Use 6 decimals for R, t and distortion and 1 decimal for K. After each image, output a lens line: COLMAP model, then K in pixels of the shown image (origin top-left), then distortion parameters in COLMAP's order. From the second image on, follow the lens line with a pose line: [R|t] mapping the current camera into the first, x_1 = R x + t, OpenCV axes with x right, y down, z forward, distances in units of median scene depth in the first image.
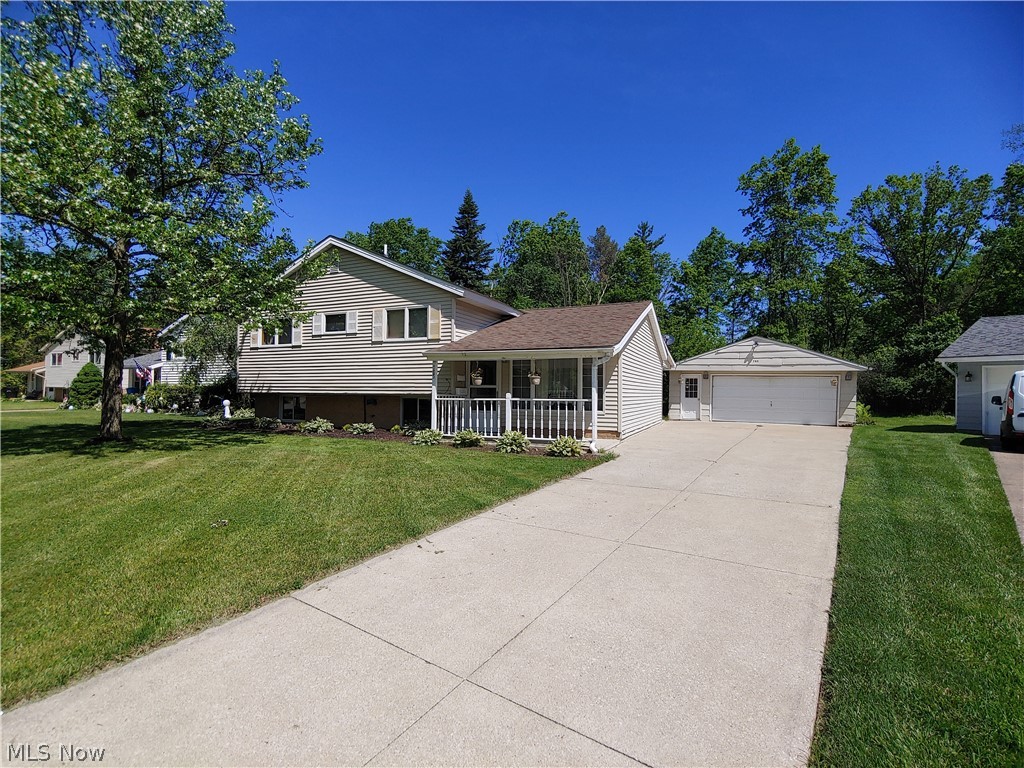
lens RADIAL K [[483.5, 0, 512.0], [0, 483.5, 384.0], [0, 0, 1]] dist [-0.018095, -0.000672]
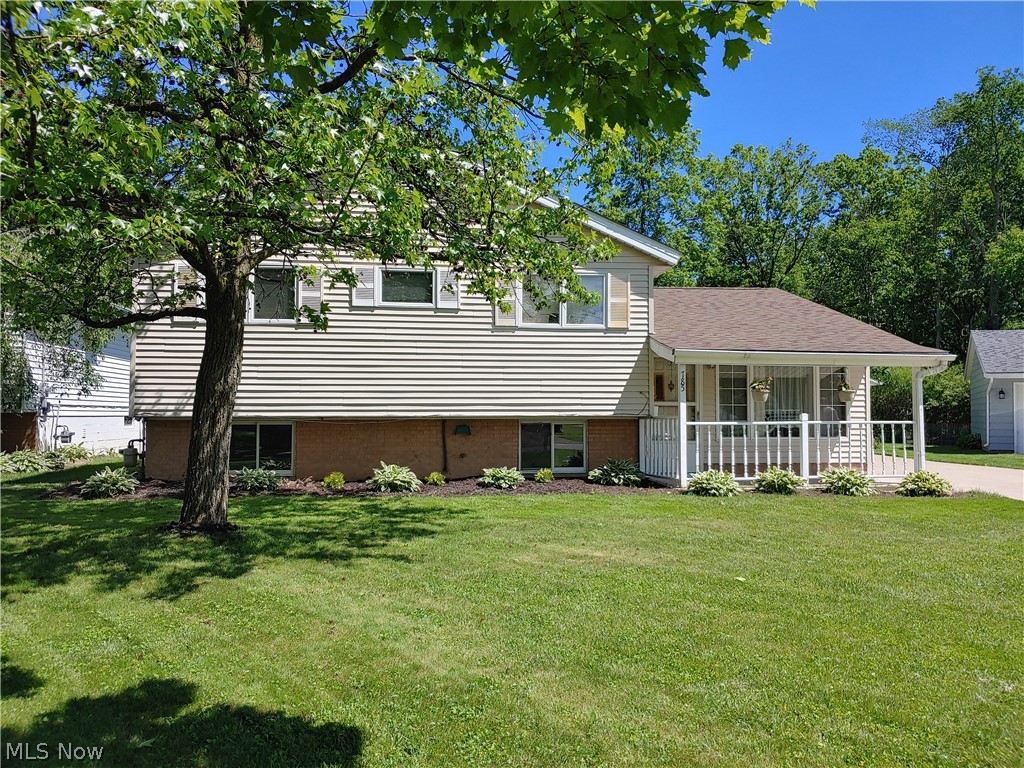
lens RADIAL K [[769.1, 0, 512.3], [0, 769.1, 400.7], [0, 0, 1]] dist [0.118601, -0.294319]
pose [[0.860386, 0.002305, 0.509639, -0.716130], [-0.003047, 0.999995, 0.000622, 0.000687], [-0.509635, -0.002088, 0.860388, 0.192222]]
